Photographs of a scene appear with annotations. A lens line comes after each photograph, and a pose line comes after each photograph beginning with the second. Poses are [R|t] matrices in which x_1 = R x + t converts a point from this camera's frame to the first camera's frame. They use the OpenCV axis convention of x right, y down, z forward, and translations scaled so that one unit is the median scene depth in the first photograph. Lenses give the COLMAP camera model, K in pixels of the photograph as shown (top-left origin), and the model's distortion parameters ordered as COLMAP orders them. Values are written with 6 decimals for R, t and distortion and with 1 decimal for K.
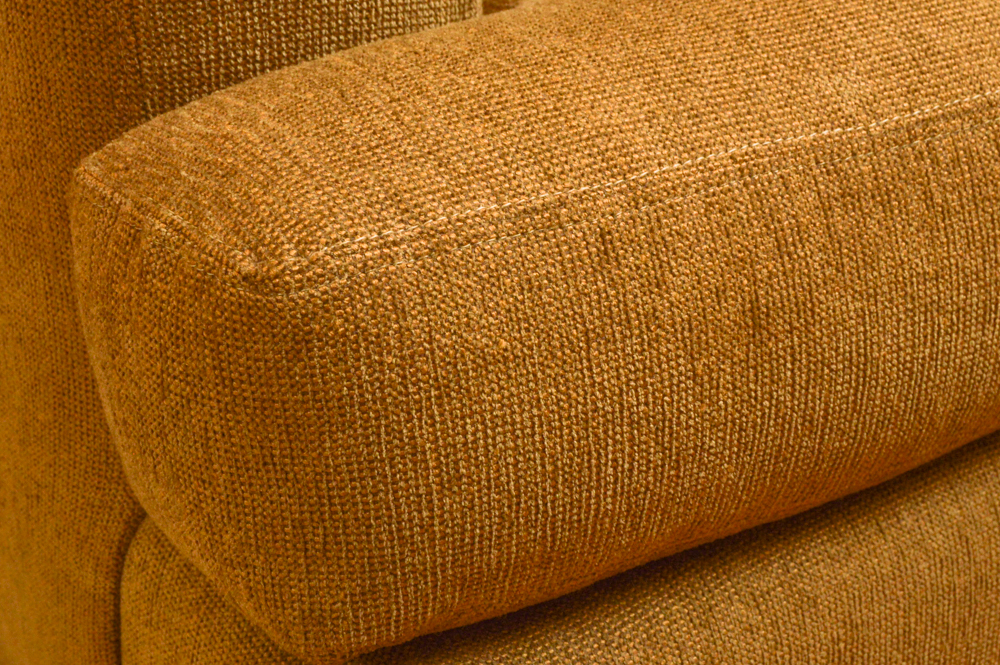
lens RADIAL K [[1717.2, 0, 505.5], [0, 1717.2, 332.7], [0, 0, 1]] dist [-0.027705, 0.000000]
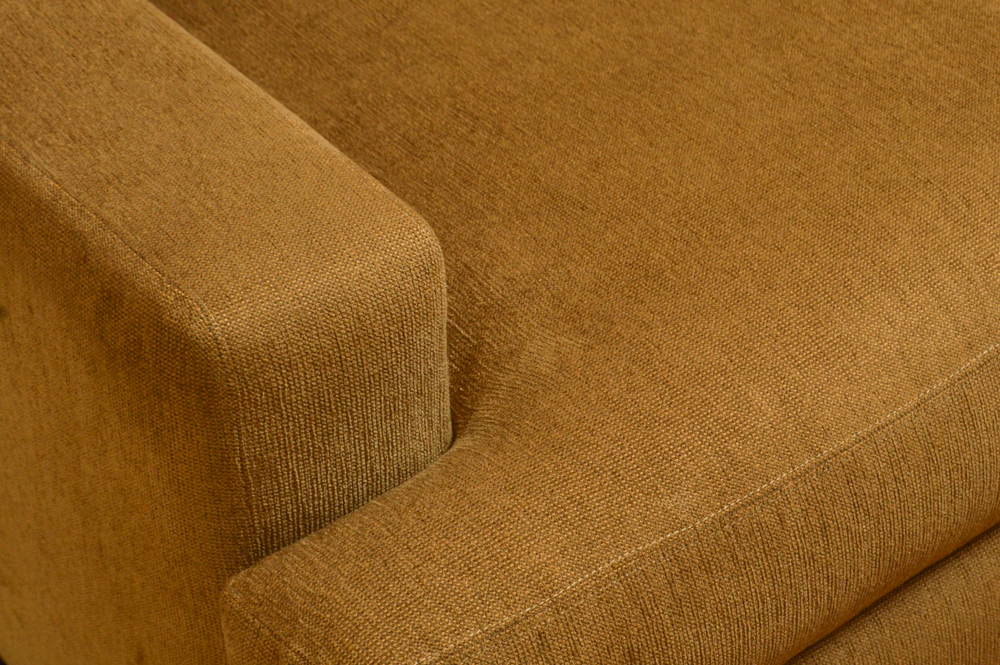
lens RADIAL K [[2484.9, 0, 497.2], [0, 2484.9, 332.8], [0, 0, 1]] dist [0.005145, 0.000000]
pose [[0.996853, -0.075105, 0.025370, -0.027415], [0.069530, 0.982060, 0.175280, -0.773658], [-0.038080, -0.172964, 0.984192, -1.392547]]
